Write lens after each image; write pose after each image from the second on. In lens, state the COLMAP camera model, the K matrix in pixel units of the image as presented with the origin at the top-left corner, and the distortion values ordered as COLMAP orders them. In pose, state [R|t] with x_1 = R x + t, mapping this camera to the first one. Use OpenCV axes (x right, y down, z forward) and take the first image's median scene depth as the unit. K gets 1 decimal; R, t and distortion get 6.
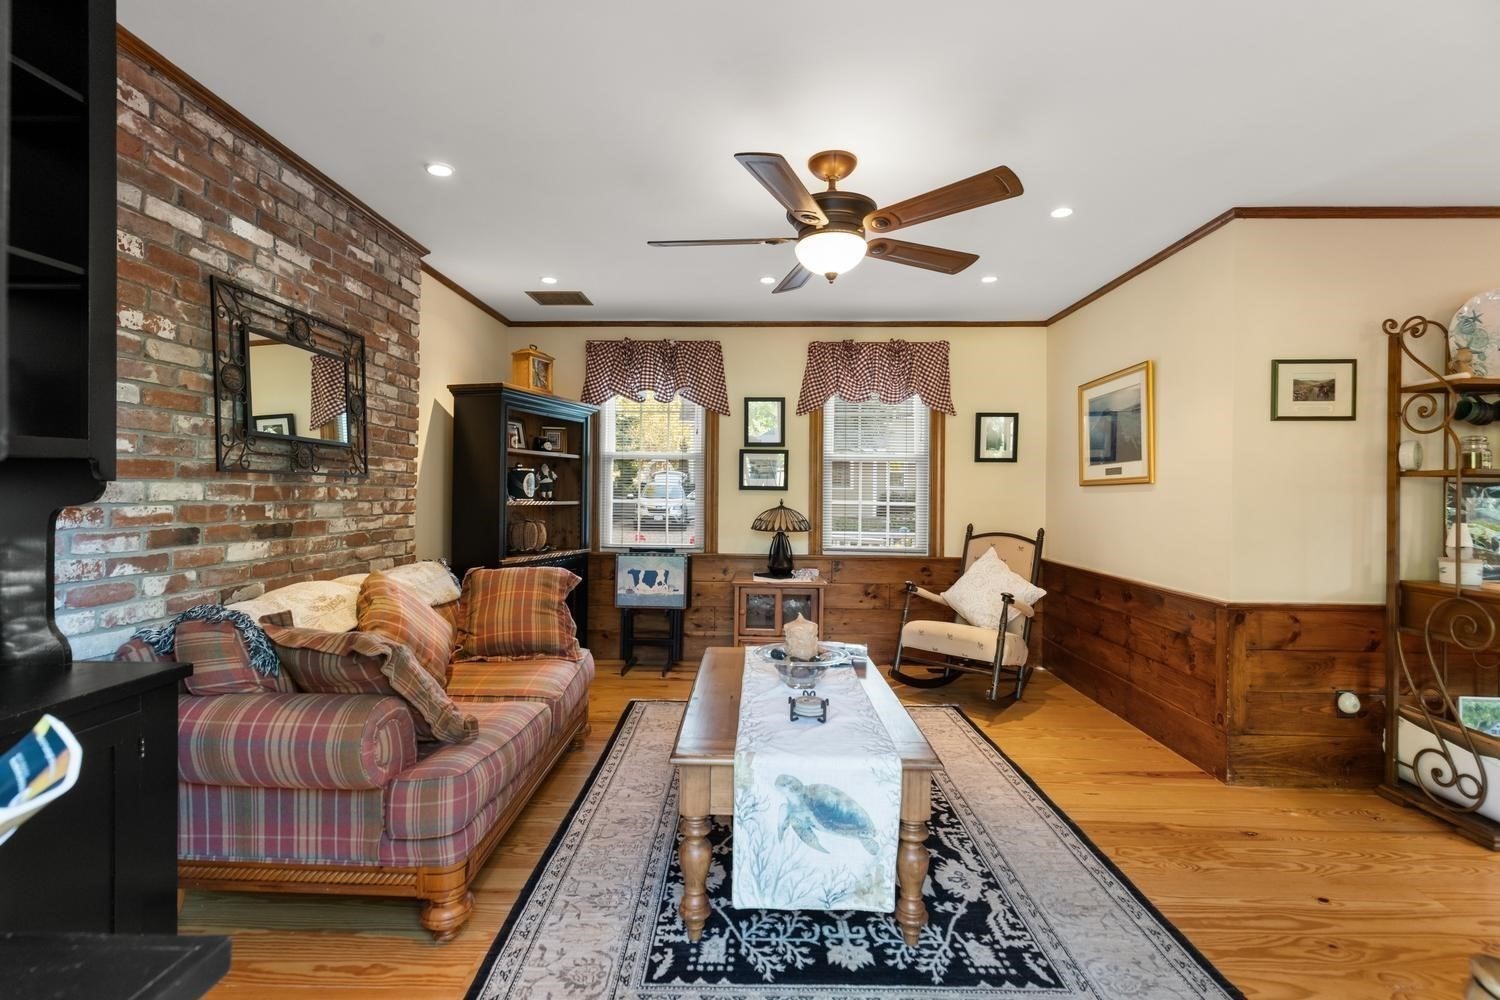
lens RADIAL K [[682.2, 0, 747.6], [0, 682.2, 497.1], [0, 0, 1]] dist [0.007948, -0.001114]
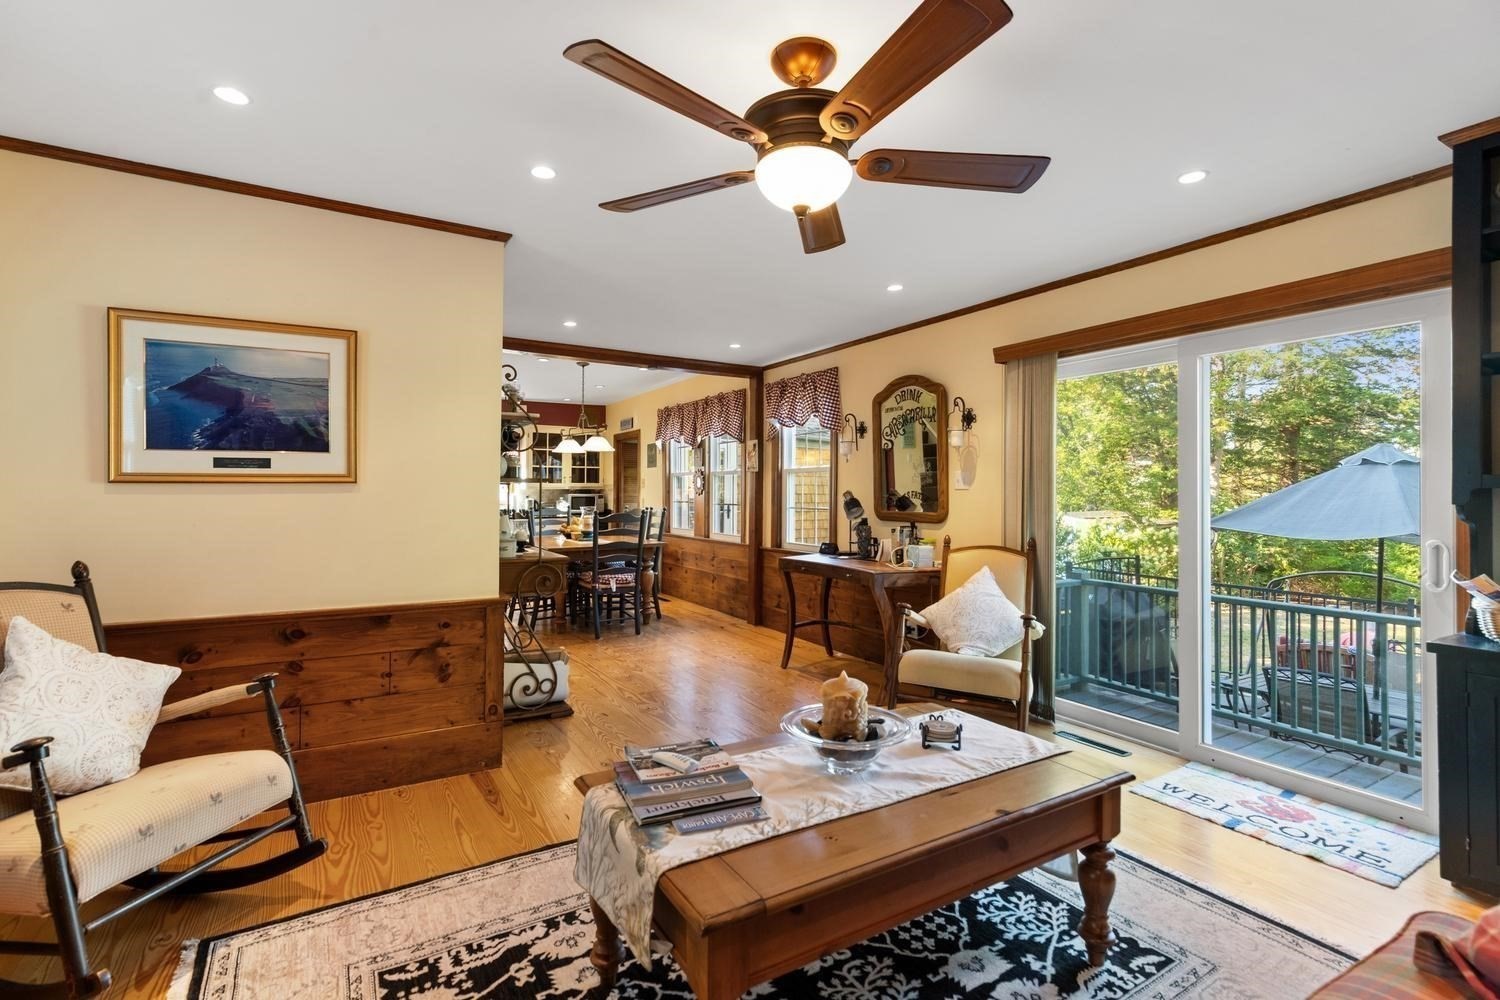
lens RADIAL K [[682.2, 0, 749.3], [0, 682.2, 485.7], [0, 0, 1]] dist [0.007948, -0.001114]
pose [[-0.527471, -0.003343, 0.849566, -0.452384], [-0.005347, 0.999986, 0.000615, -0.025941], [-0.849556, -0.004219, -0.527482, 1.359585]]
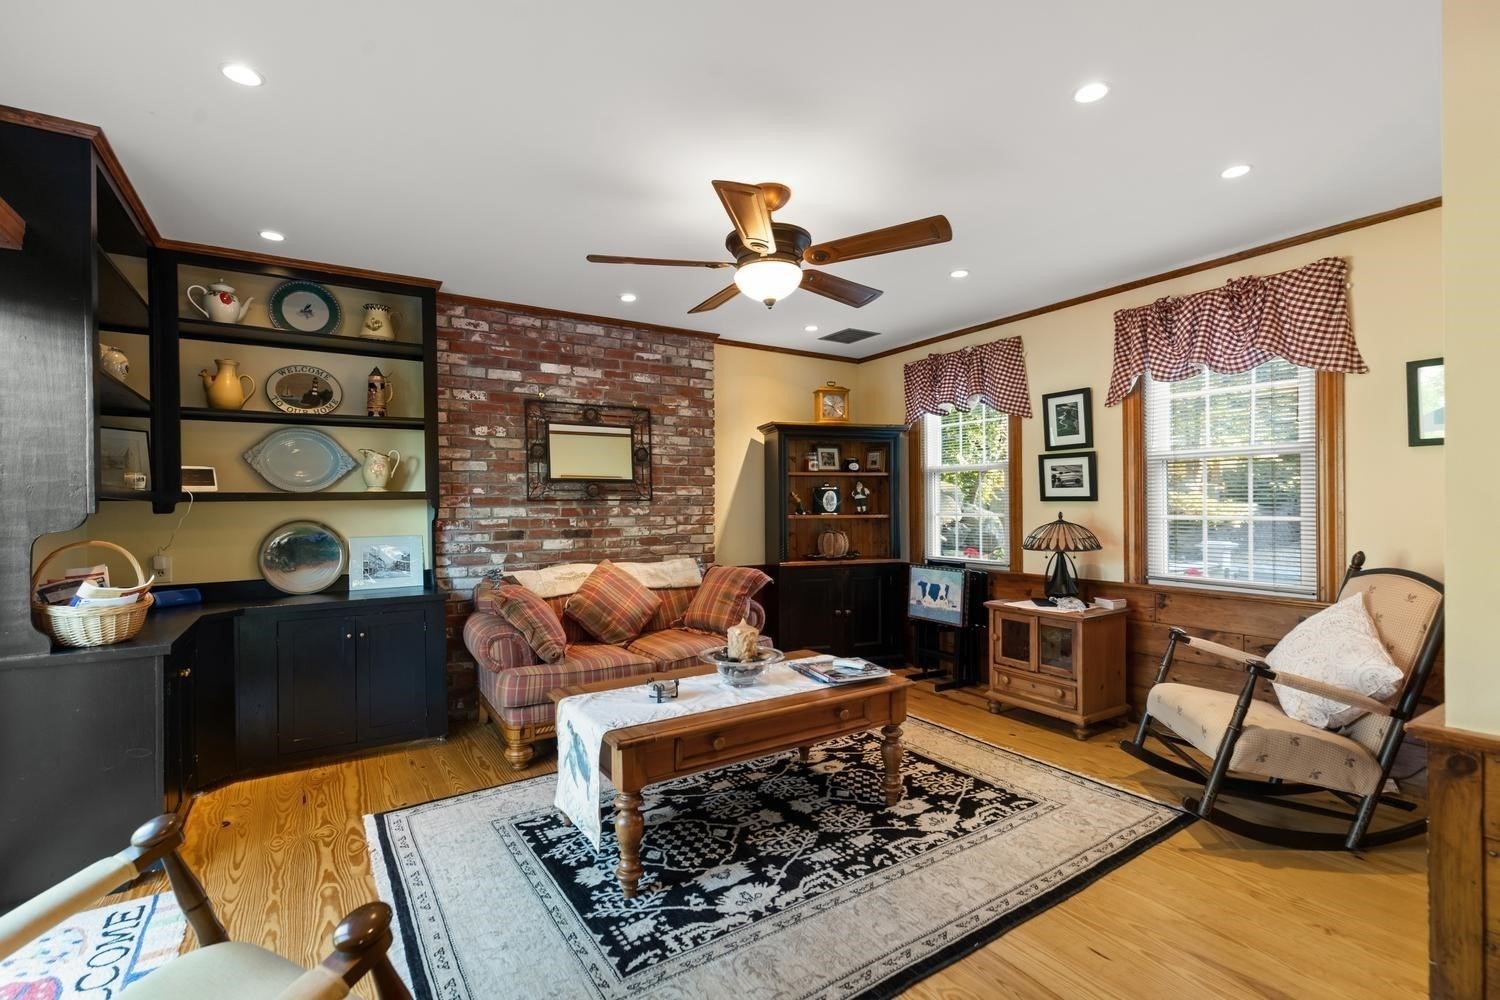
lens RADIAL K [[682.2, 0, 745.2], [0, 682.2, 510.8], [0, 0, 1]] dist [0.007948, -0.001114]
pose [[0.554544, -0.006335, -0.832130, 0.921568], [0.009852, 0.999951, -0.001048, -0.002569], [0.832096, -0.007617, 0.554579, 0.363405]]
